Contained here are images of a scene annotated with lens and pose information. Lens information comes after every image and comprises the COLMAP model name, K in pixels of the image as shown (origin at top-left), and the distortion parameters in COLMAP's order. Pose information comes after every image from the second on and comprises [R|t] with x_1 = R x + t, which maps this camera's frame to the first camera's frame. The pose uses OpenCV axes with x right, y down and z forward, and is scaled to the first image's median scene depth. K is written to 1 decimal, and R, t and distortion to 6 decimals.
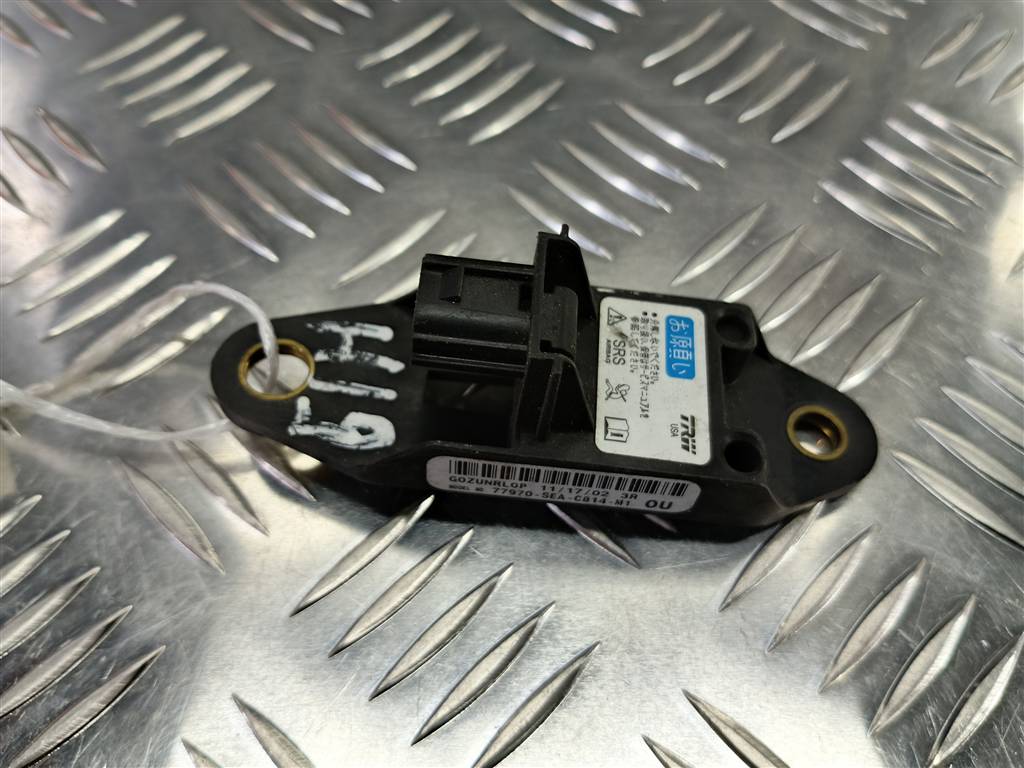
lens RADIAL K [[789.5, 0, 512.0], [0, 789.5, 384.0], [0, 0, 1]] dist [0.035892, -0.000107]
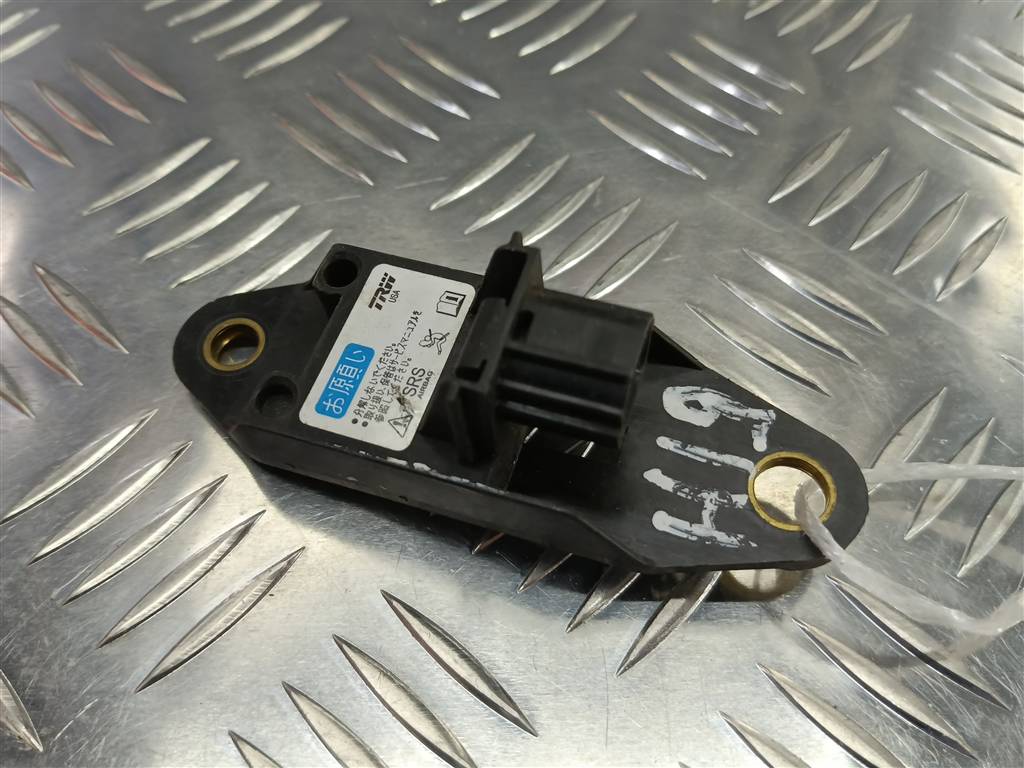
lens RADIAL K [[789.5, 0, 512.0], [0, 789.5, 384.0], [0, 0, 1]] dist [0.035892, -0.000107]
pose [[-0.968032, -0.226860, 0.107000, -0.071142], [0.215761, -0.535590, 0.816450, -0.761320], [-0.127911, 0.813436, 0.567416, 0.474957]]
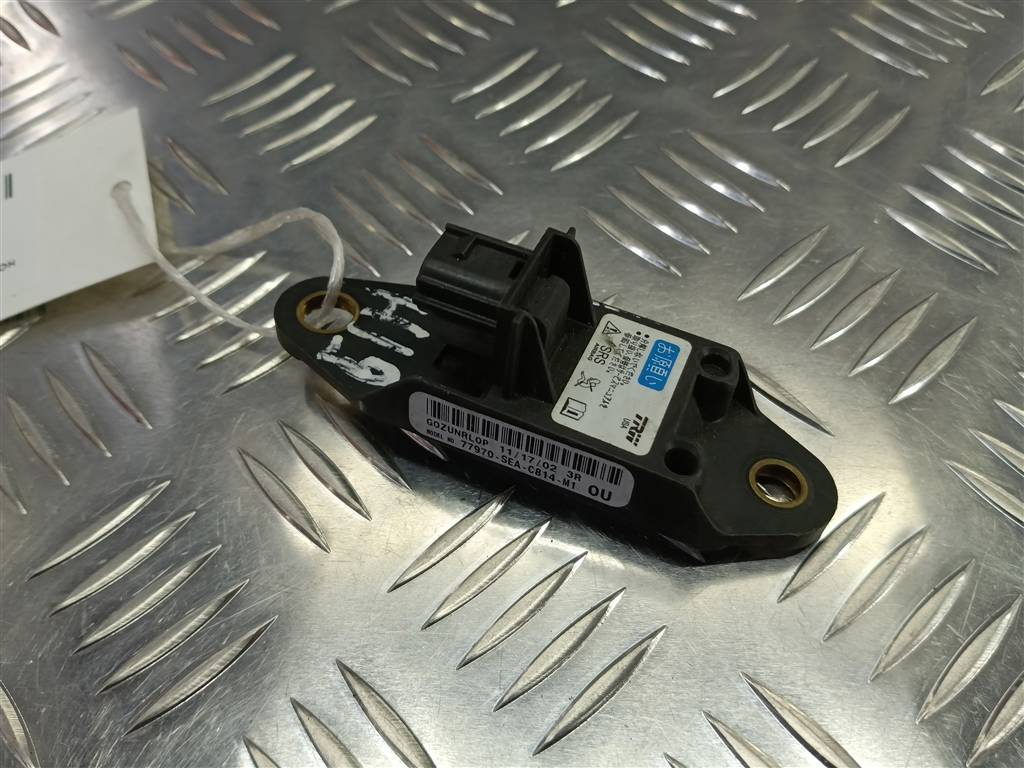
lens RADIAL K [[817.2, 0, 529.6], [0, 817.2, 382.3], [0, 0, 1]] dist [-0.000485, -0.000018]
pose [[0.950088, 0.228575, -0.212336, 0.293600], [-0.267766, 0.946713, -0.178989, 0.233144], [0.160108, 0.226911, 0.960665, -0.122752]]
